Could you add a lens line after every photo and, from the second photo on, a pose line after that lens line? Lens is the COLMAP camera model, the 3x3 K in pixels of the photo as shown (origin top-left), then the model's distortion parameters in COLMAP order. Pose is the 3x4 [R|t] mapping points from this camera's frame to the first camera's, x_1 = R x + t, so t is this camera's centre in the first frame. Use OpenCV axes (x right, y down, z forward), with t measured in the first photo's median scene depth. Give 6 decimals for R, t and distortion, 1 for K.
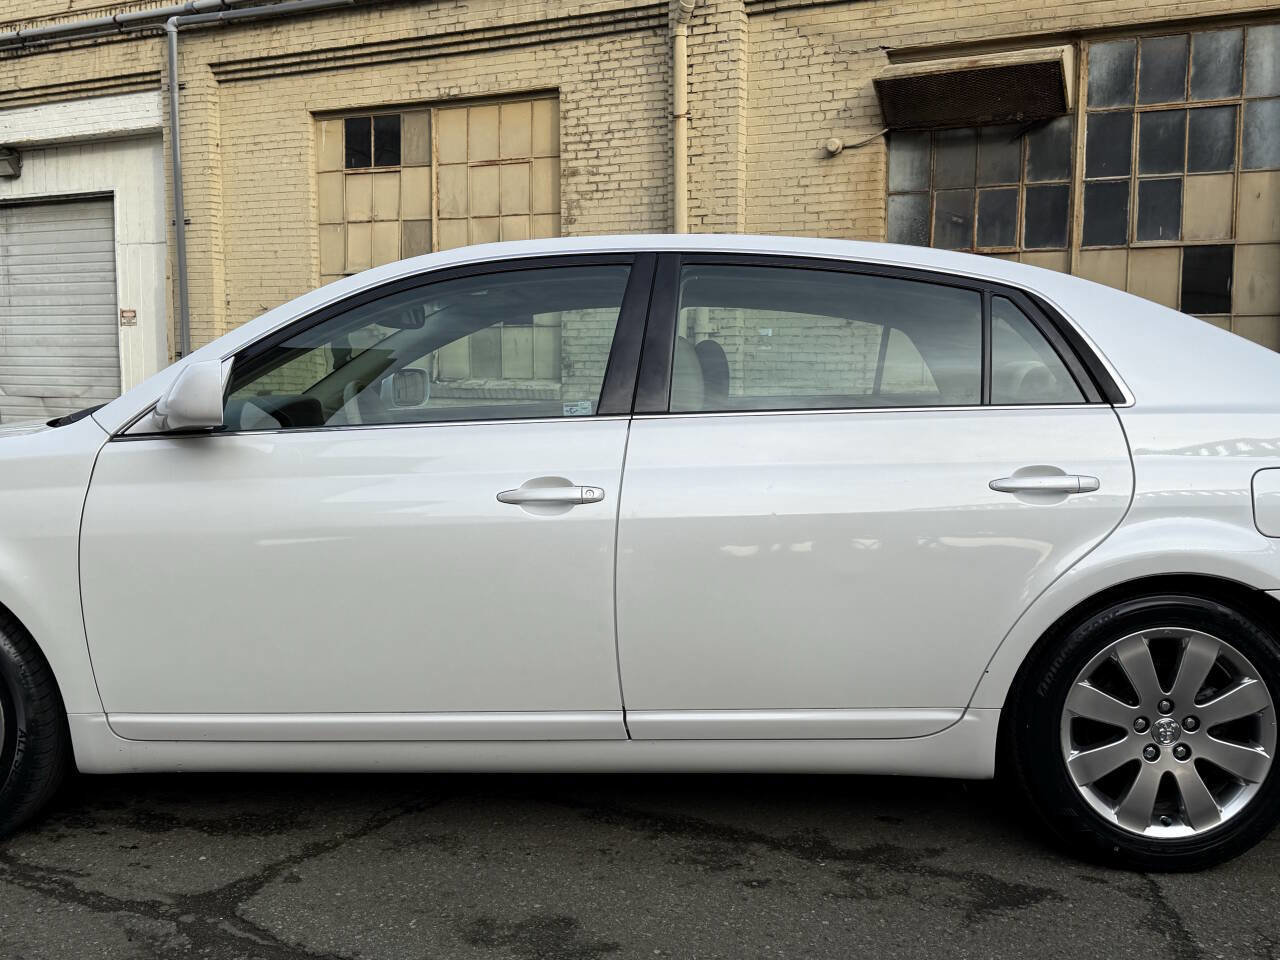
lens RADIAL K [[1305.6, 0, 652.2], [0, 1305.6, 480.9], [0, 0, 1]] dist [0.186073, -0.390549]
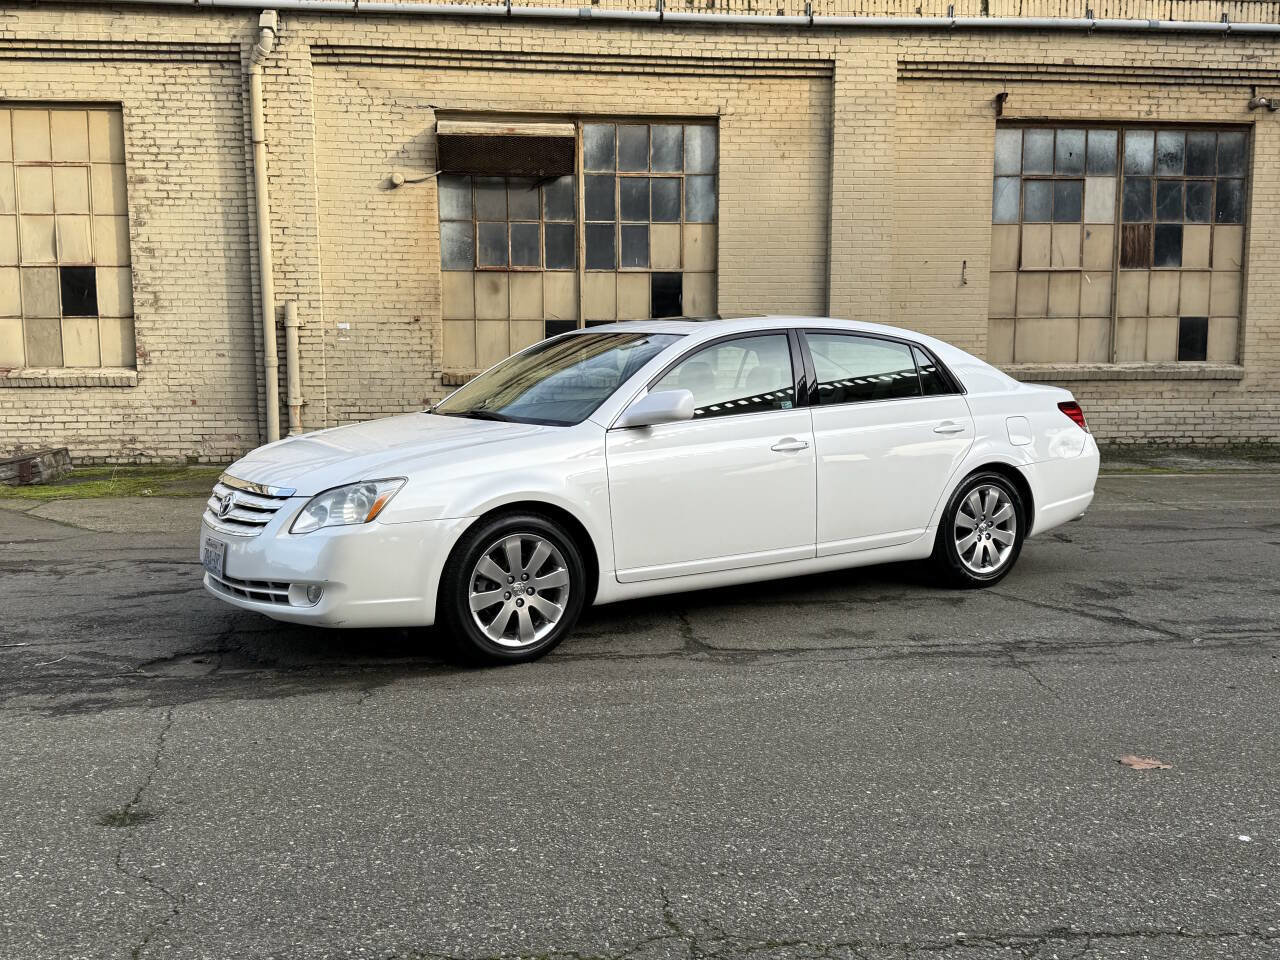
lens RADIAL K [[1289.7, 0, 648.0], [0, 1289.7, 483.5], [0, 0, 1]] dist [0.192278, -0.423092]
pose [[0.821776, -0.075482, 0.564789, -0.363853], [0.057997, 0.997120, 0.048875, -0.011174], [-0.566851, -0.007408, 0.823787, -0.151286]]
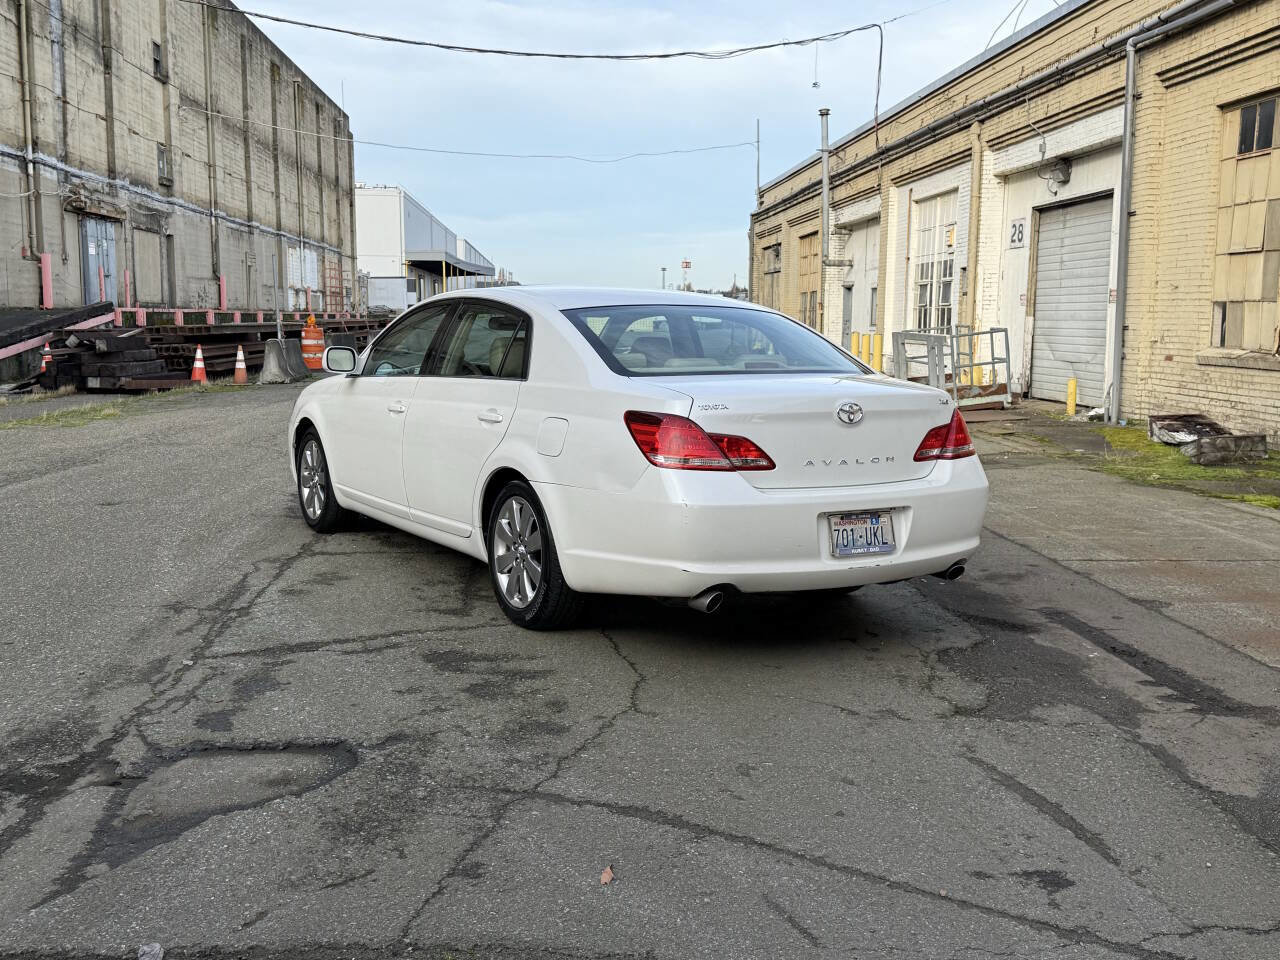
lens RADIAL K [[1306.0, 0, 643.7], [0, 1306.0, 481.9], [0, 0, 1]] dist [0.199209, -0.435826]
pose [[0.524711, 0.105634, -0.844701, 0.520738], [-0.081223, 0.993957, 0.073845, -0.016489], [0.847397, 0.029862, 0.530120, 0.037829]]
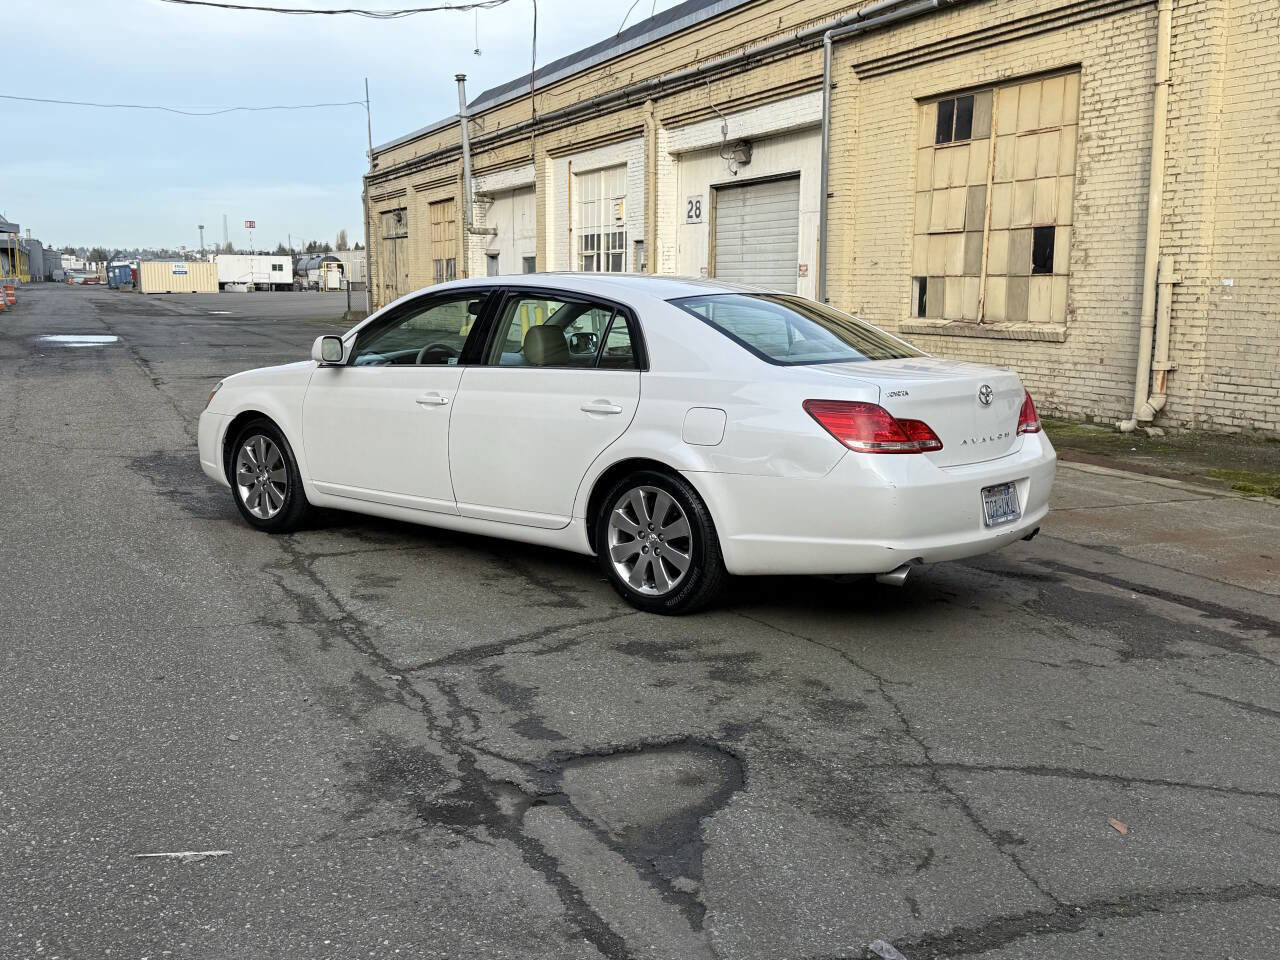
lens RADIAL K [[1308.4, 0, 640.0], [0, 1308.4, 480.0], [0, 0, 1]] dist [0.212898, -0.455889]
pose [[0.773519, 0.093166, -0.626888, 0.396357], [-0.058108, 0.995395, 0.076232, -0.011262], [0.631104, -0.022540, 0.775371, -0.124956]]
